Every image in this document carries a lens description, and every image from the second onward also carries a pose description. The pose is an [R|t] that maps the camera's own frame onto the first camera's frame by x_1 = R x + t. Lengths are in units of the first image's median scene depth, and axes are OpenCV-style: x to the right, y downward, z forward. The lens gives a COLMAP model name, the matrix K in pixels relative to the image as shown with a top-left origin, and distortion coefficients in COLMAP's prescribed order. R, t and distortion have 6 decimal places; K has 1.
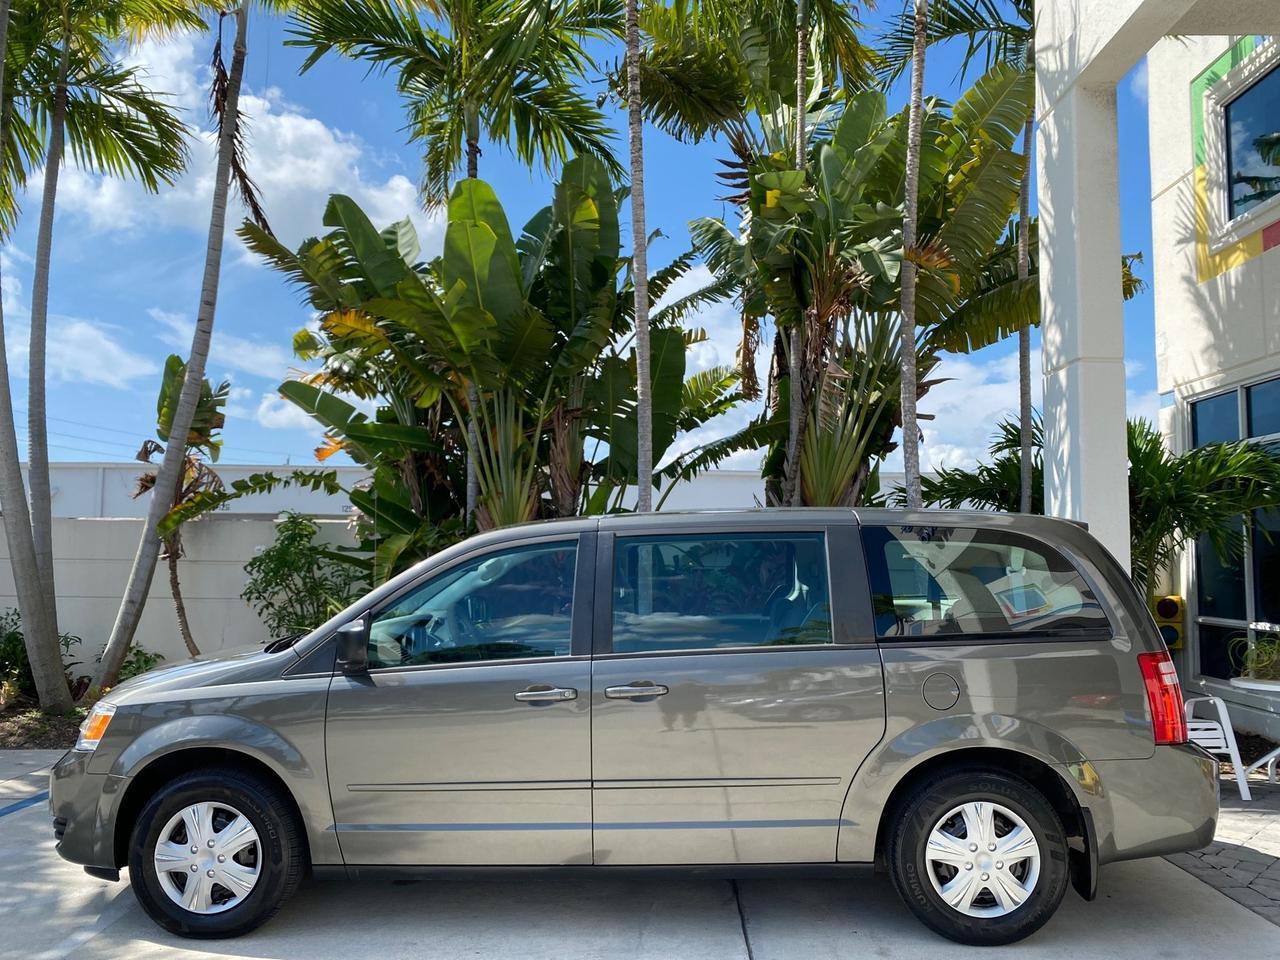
lens RADIAL K [[976.8, 0, 640.0], [0, 976.8, 480.0], [0, 0, 1]] dist [0.030647, -0.035058]
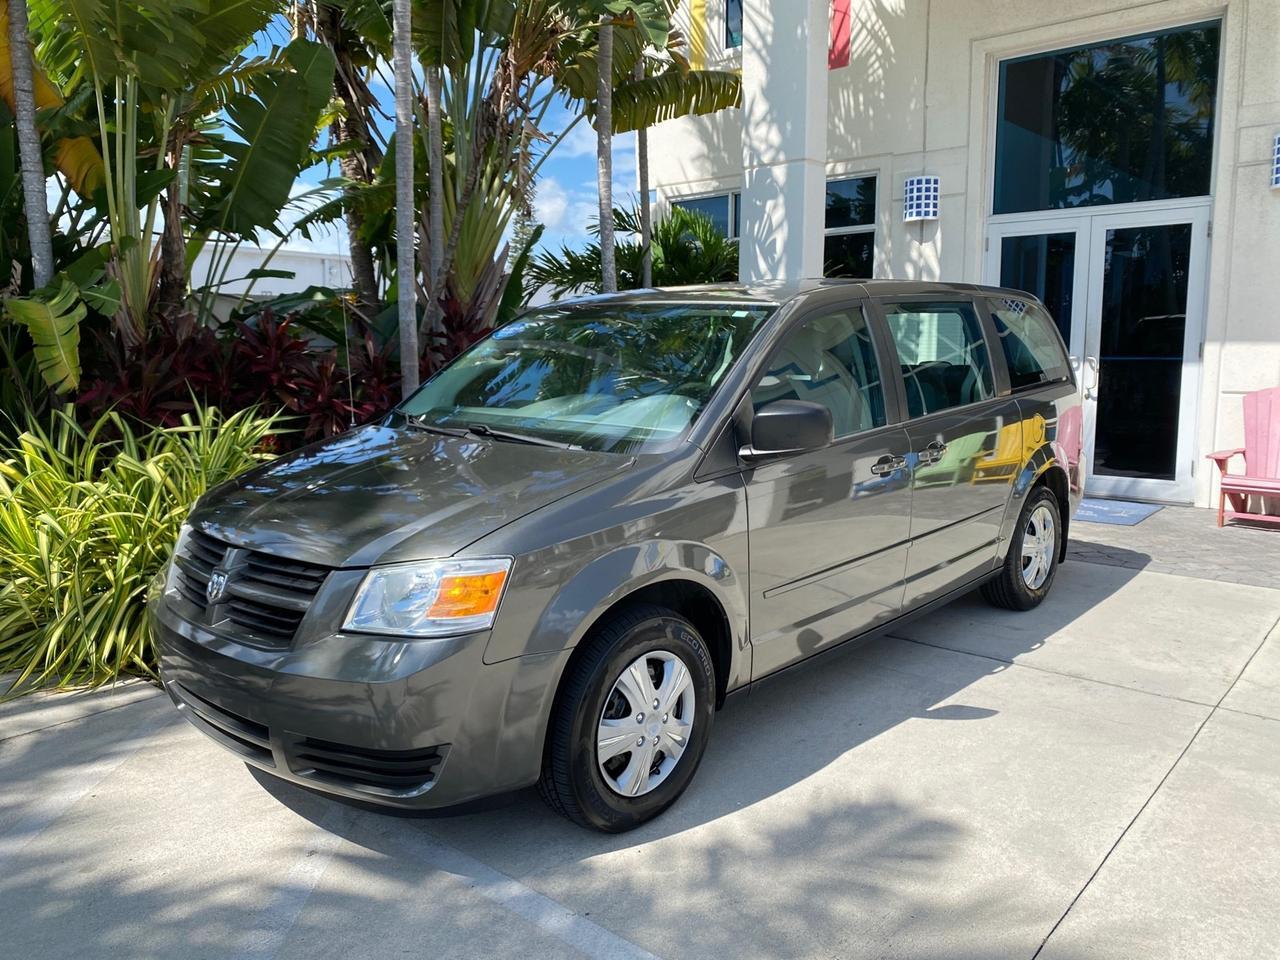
lens RADIAL K [[977.1, 0, 641.8], [0, 977.1, 465.6], [0, 0, 1]] dist [0.019266, -0.014927]
pose [[0.650400, -0.106926, 0.752029, -0.425723], [-0.050113, 0.981846, 0.182942, 0.022220], [-0.757937, -0.156672, 0.633234, 0.240354]]
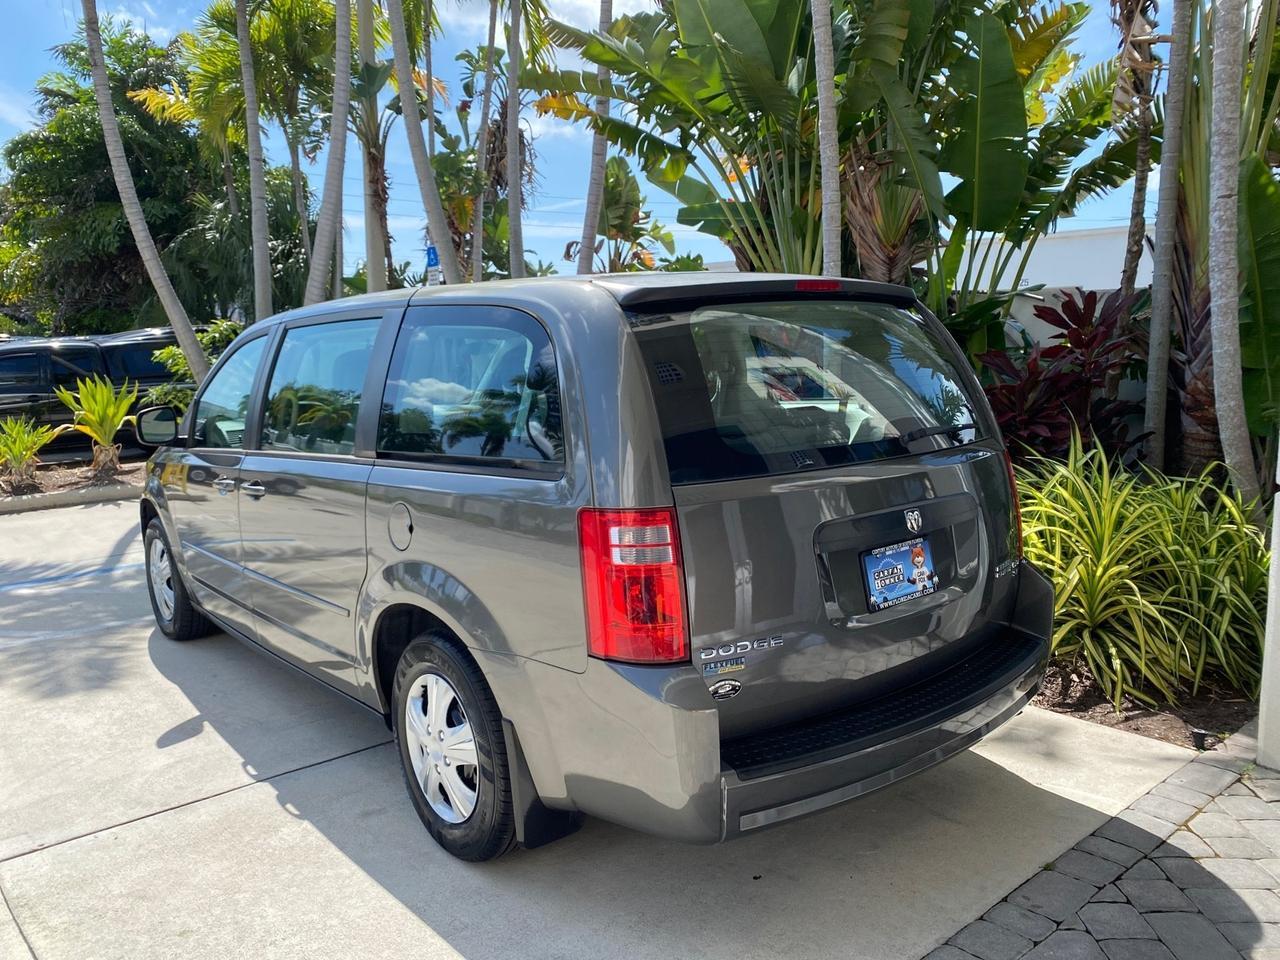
lens RADIAL K [[977.1, 0, 641.8], [0, 977.1, 465.6], [0, 0, 1]] dist [0.019266, -0.014927]
pose [[0.663841, 0.075884, -0.744014, 0.421816], [0.081265, 0.981629, 0.172628, 0.021458], [0.743445, -0.175060, 0.645479, 0.277806]]
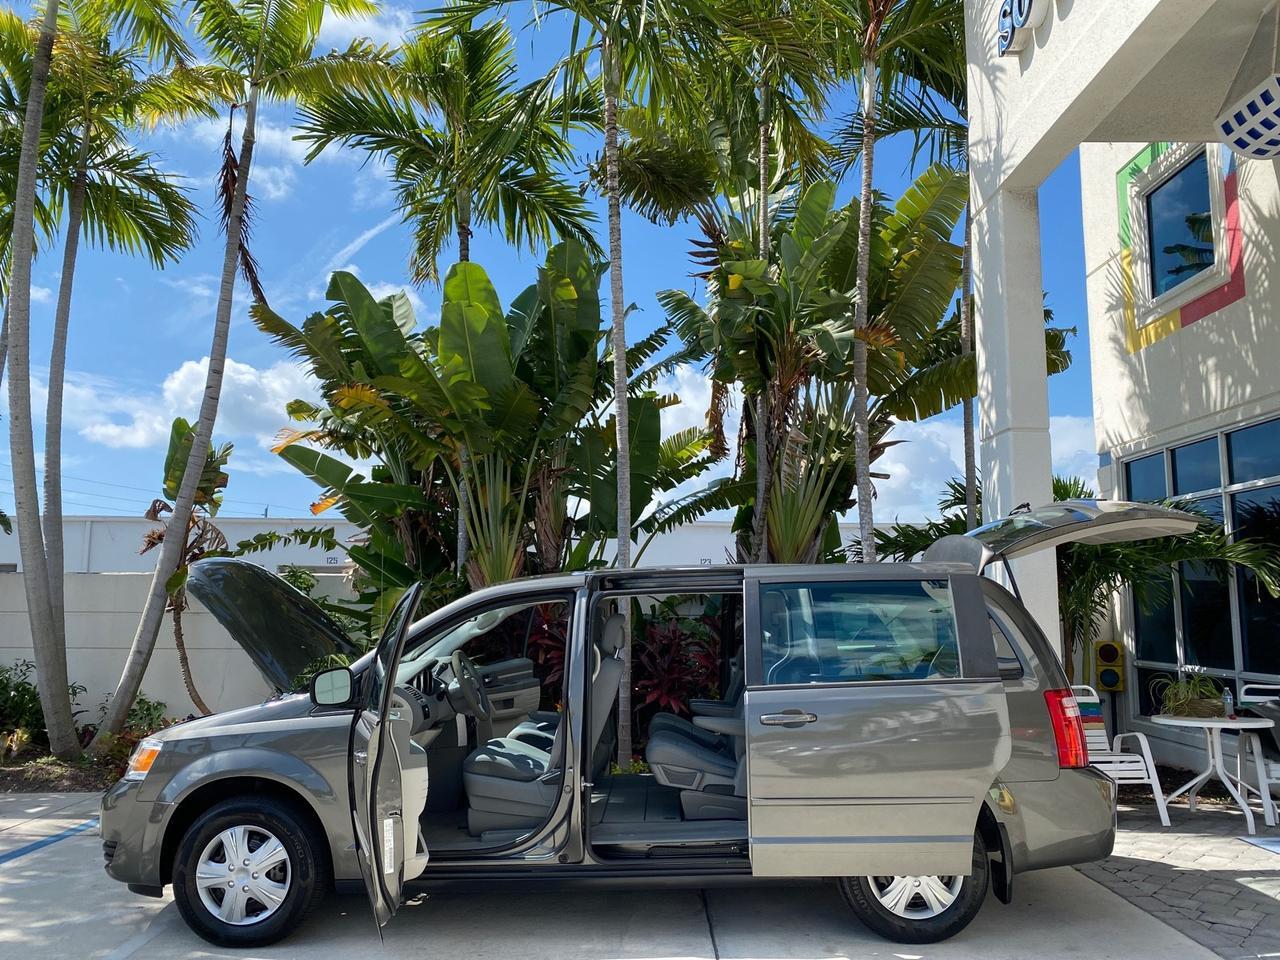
lens RADIAL K [[969.4, 0, 640.0], [0, 969.4, 480.0], [0, 0, 1]] dist [0.048331, -0.055257]
pose [[0.999730, -0.001763, 0.023153, -0.001460], [0.002917, 0.998751, -0.049889, -0.007266], [-0.023036, 0.049943, 0.998486, -0.073799]]
